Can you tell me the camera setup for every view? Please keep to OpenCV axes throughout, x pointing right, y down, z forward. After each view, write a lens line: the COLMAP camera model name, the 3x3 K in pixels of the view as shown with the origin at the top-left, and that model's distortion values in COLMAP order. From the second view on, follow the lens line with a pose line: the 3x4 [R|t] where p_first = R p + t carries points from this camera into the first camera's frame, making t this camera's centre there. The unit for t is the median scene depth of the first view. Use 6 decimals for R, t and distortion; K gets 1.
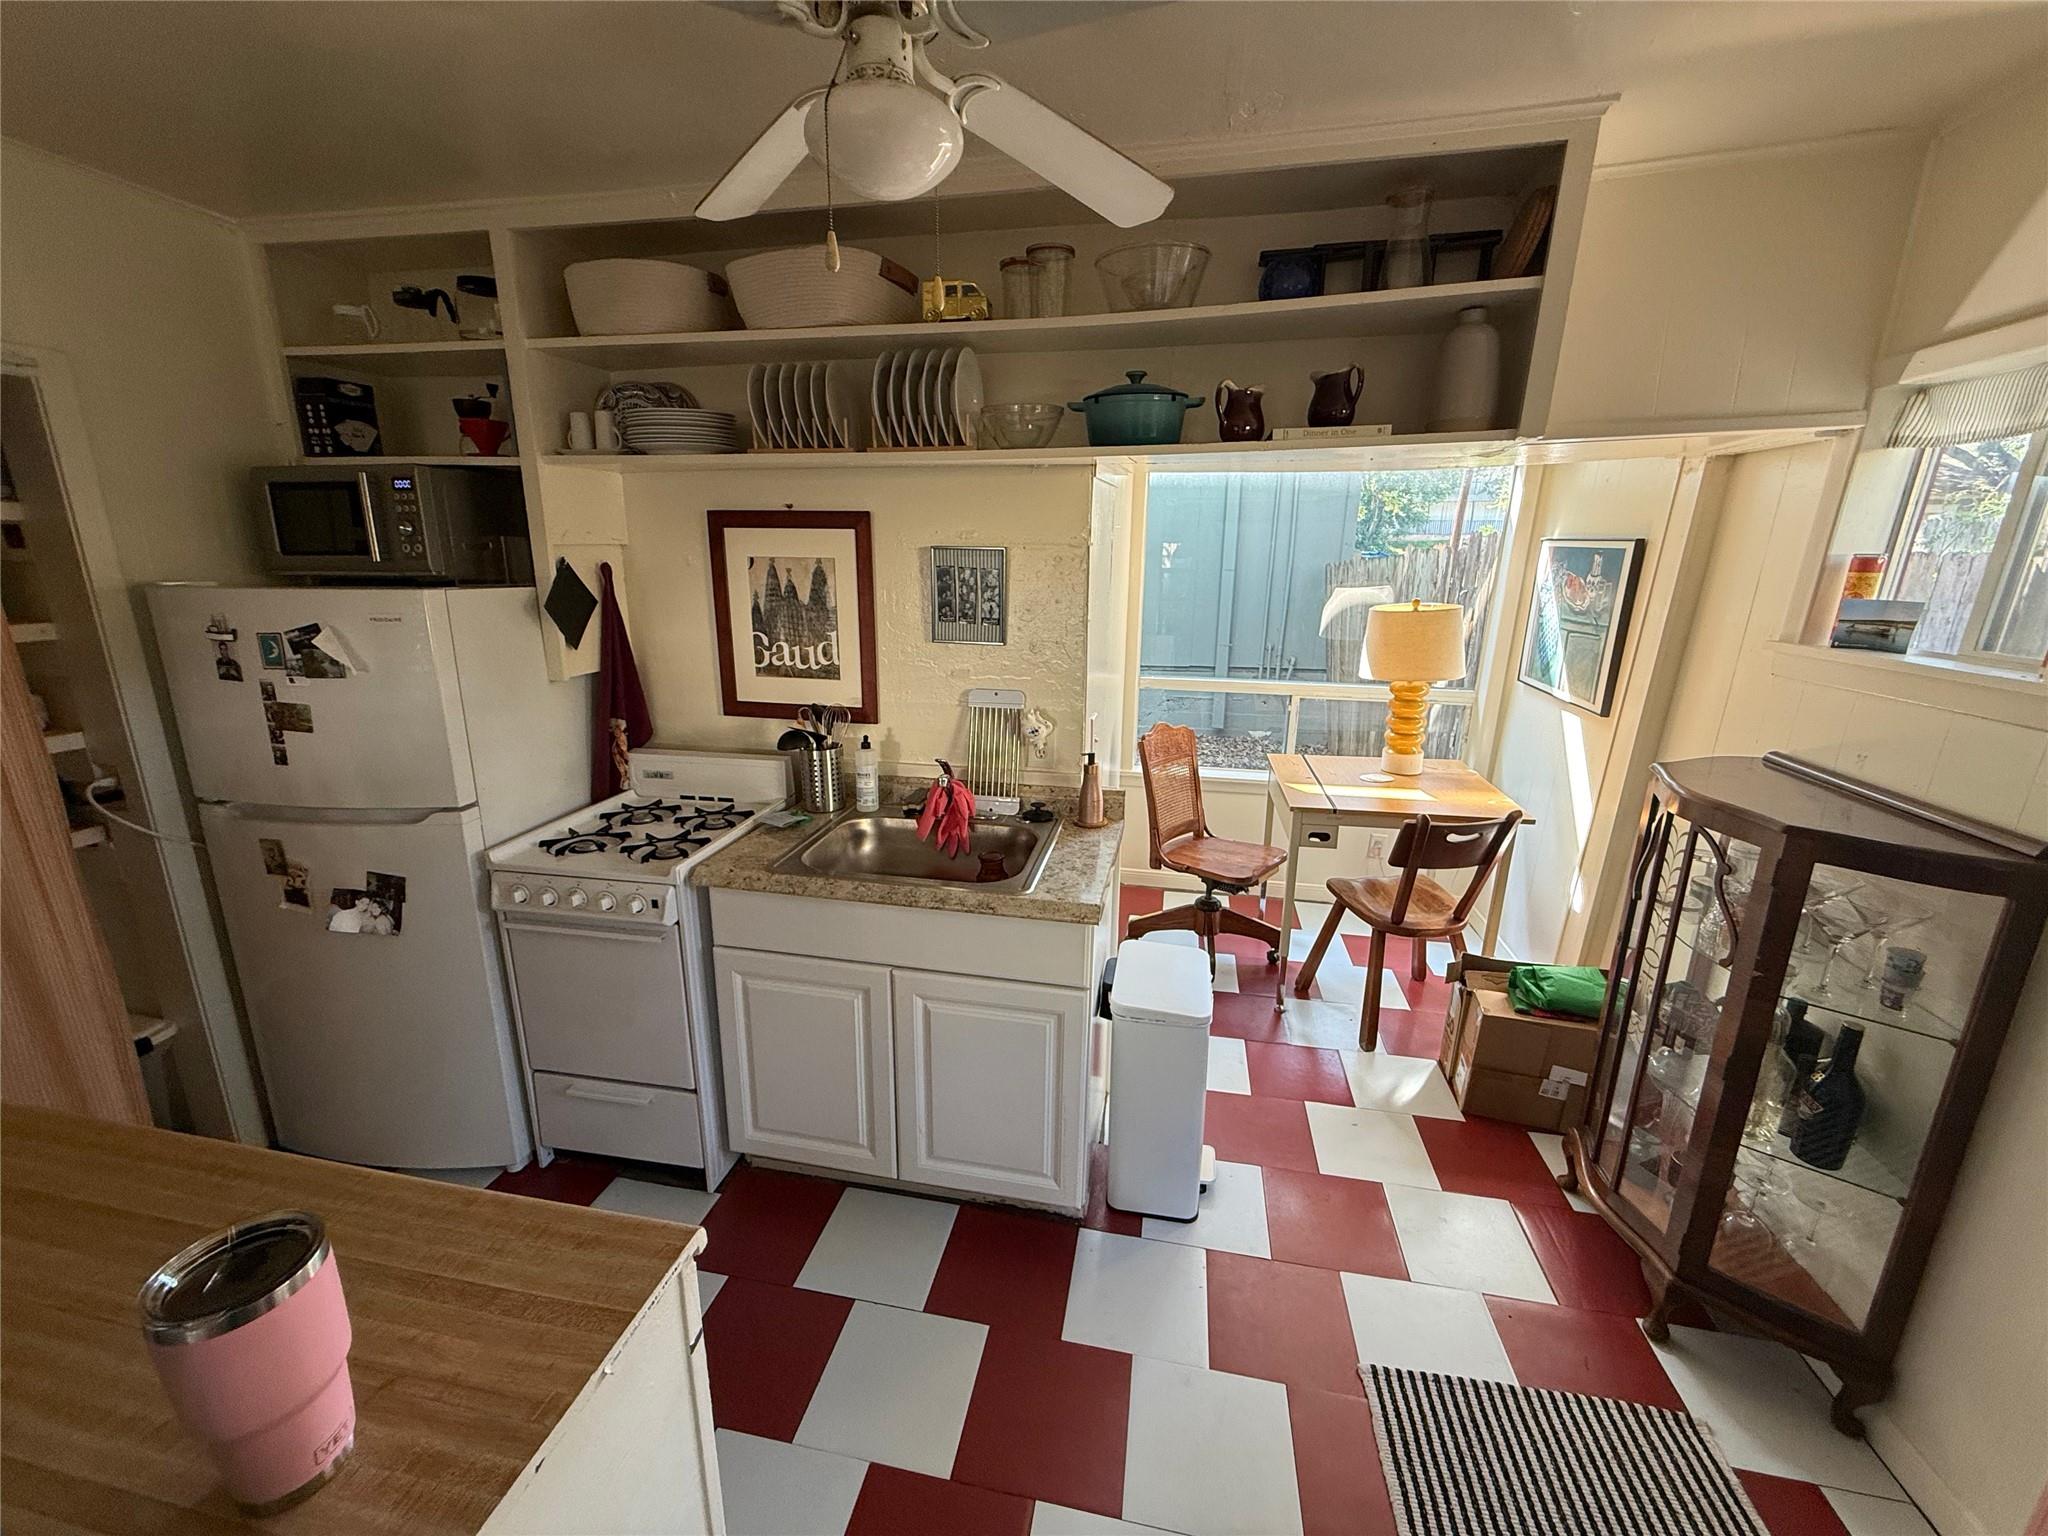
lens RADIAL K [[819.9, 0, 1019.1], [0, 819.9, 764.0], [0, 0, 1]] dist [0.000313, 0.000449]
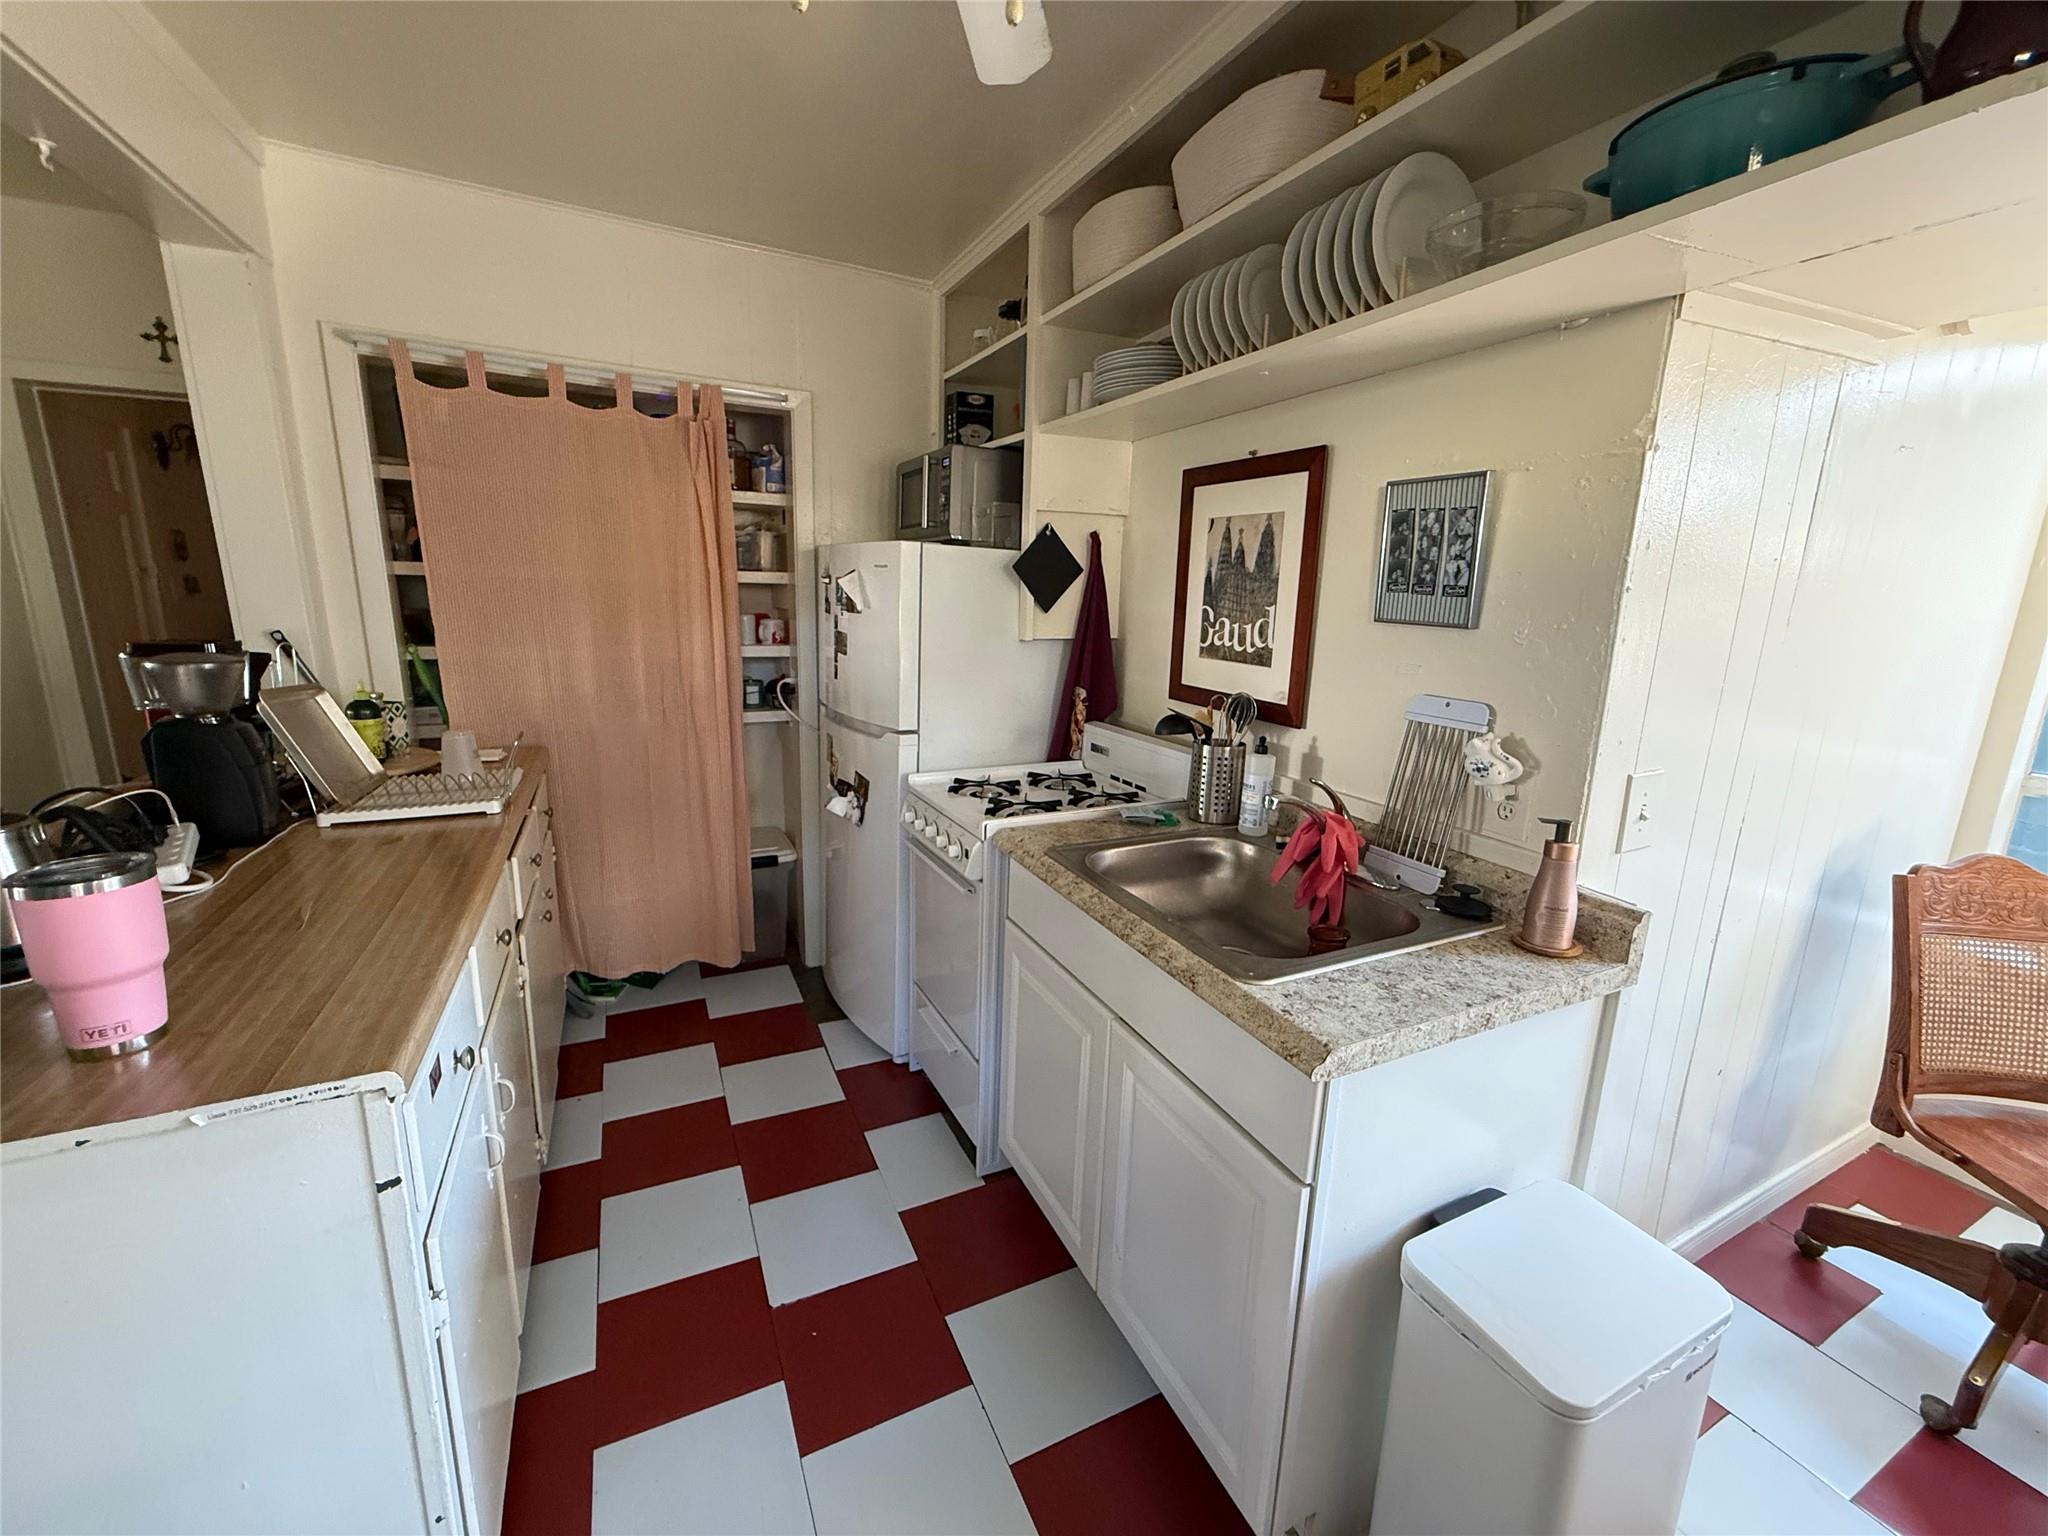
lens RADIAL K [[819.9, 0, 1019.1], [0, 819.9, 764.0], [0, 0, 1]] dist [0.000313, 0.000449]
pose [[0.605284, 0.178542, -0.775728, 0.269342], [-0.224022, 0.973340, 0.049224, 0.003468], [0.763836, 0.143986, 0.629145, 0.336277]]
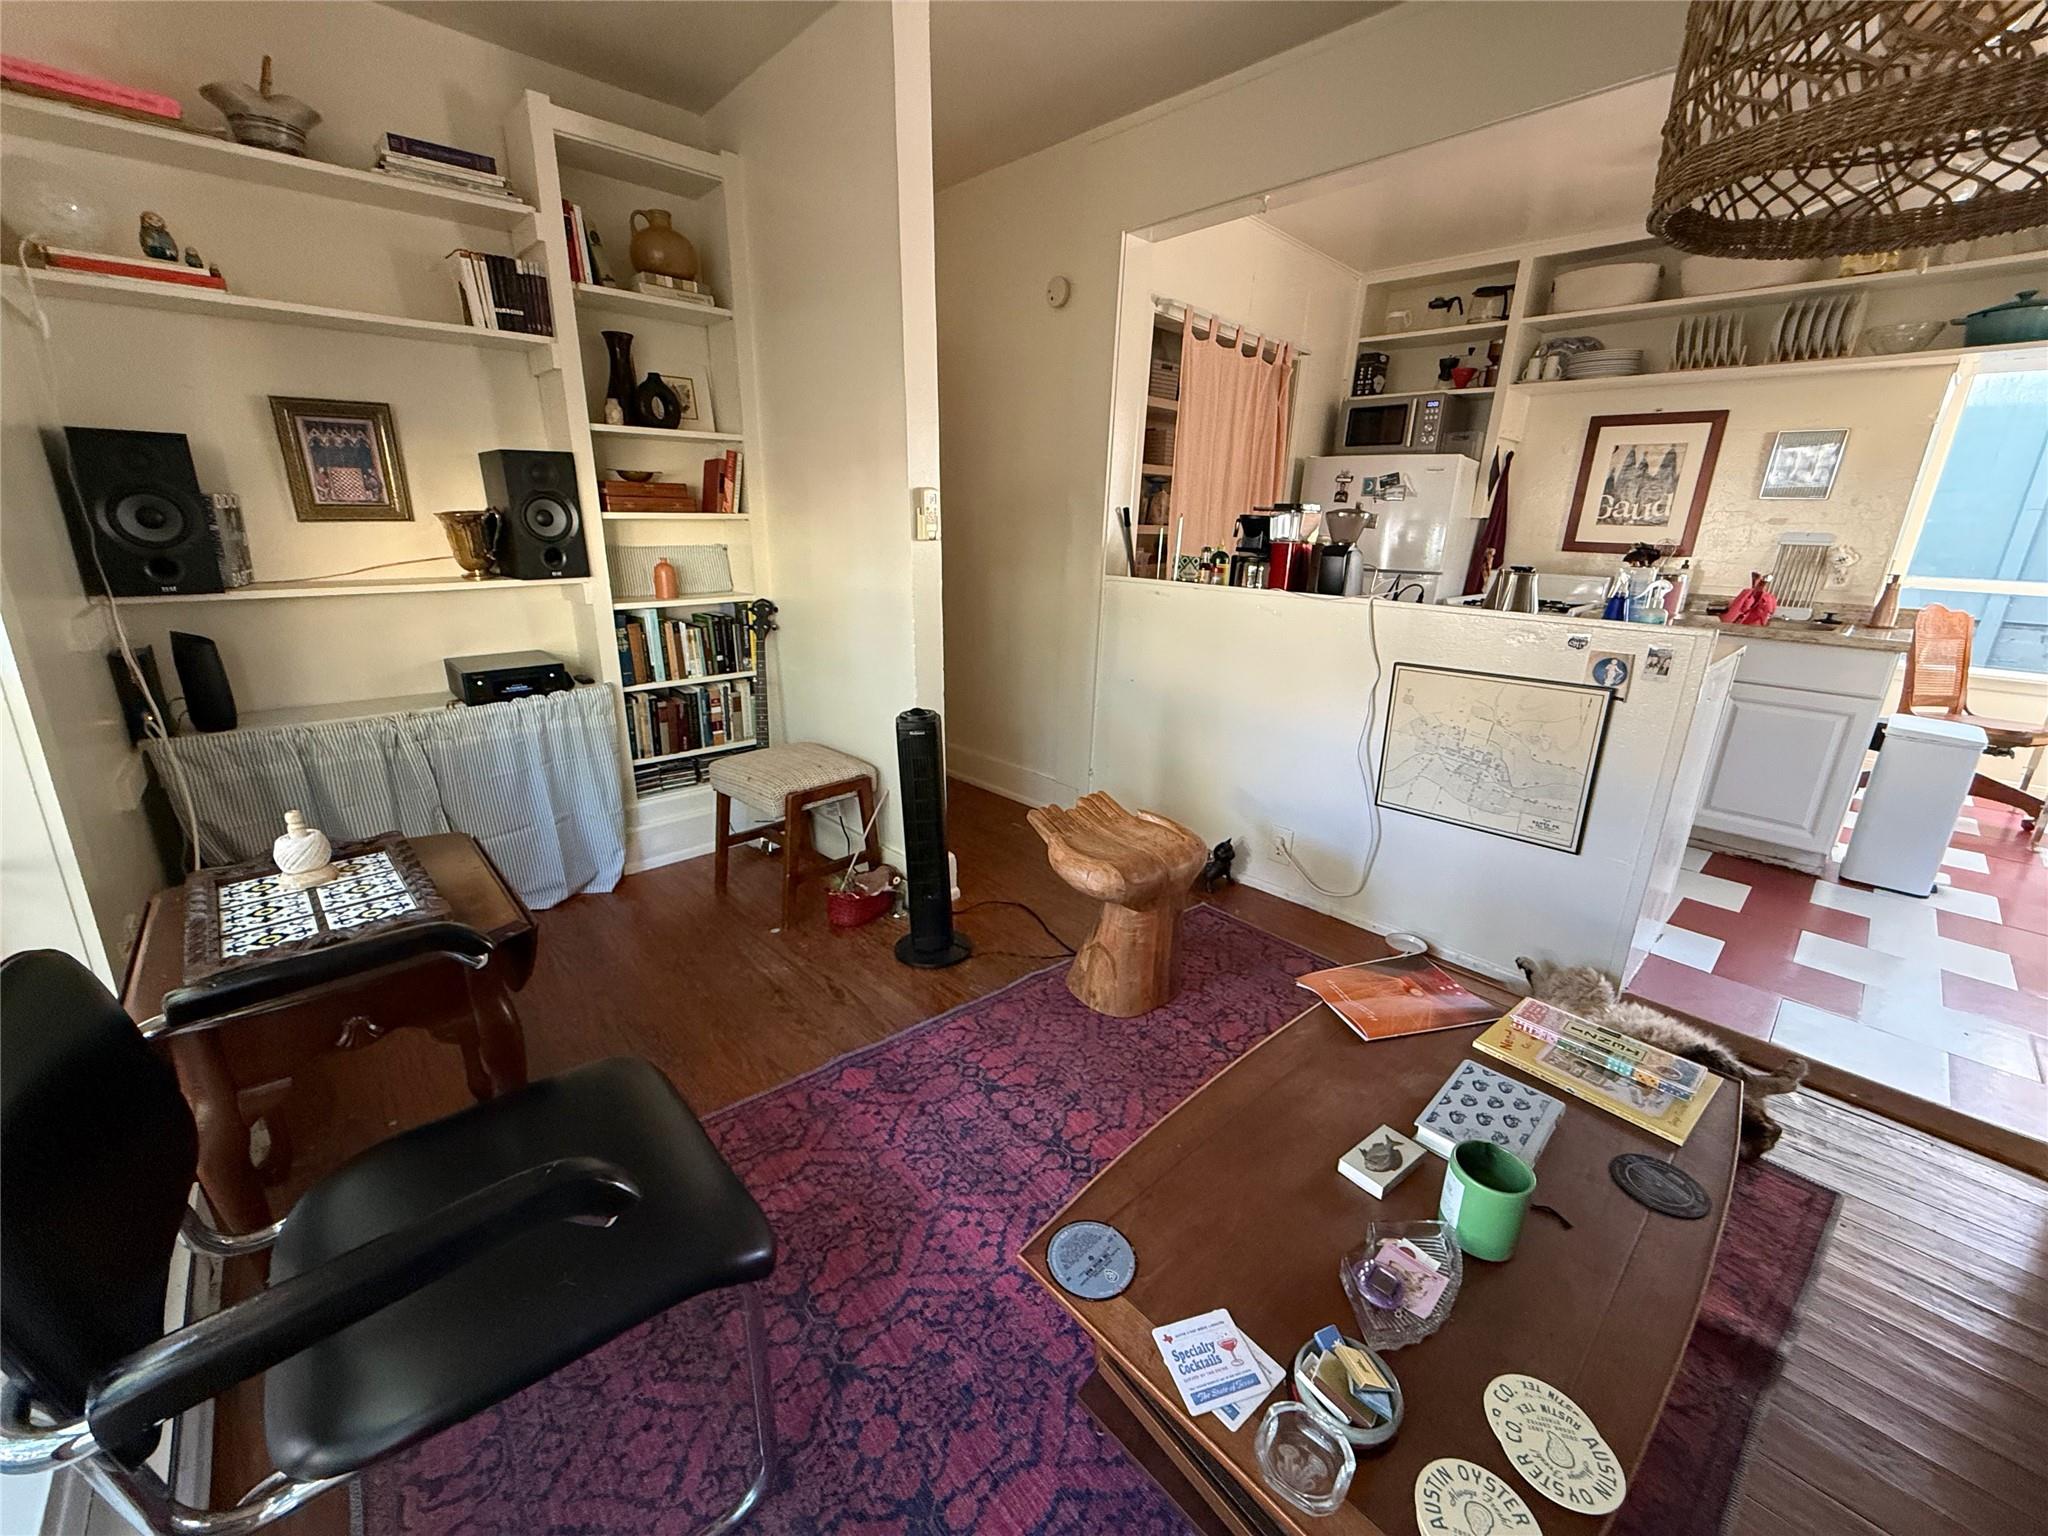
lens RADIAL K [[819.9, 0, 1019.1], [0, 819.9, 764.0], [0, 0, 1]] dist [0.000313, 0.000449]
pose [[0.817876, 0.181783, -0.545925, -0.295496], [-0.166613, 0.982957, 0.077696, 0.419189], [0.550745, 0.027413, 0.834223, -0.932441]]
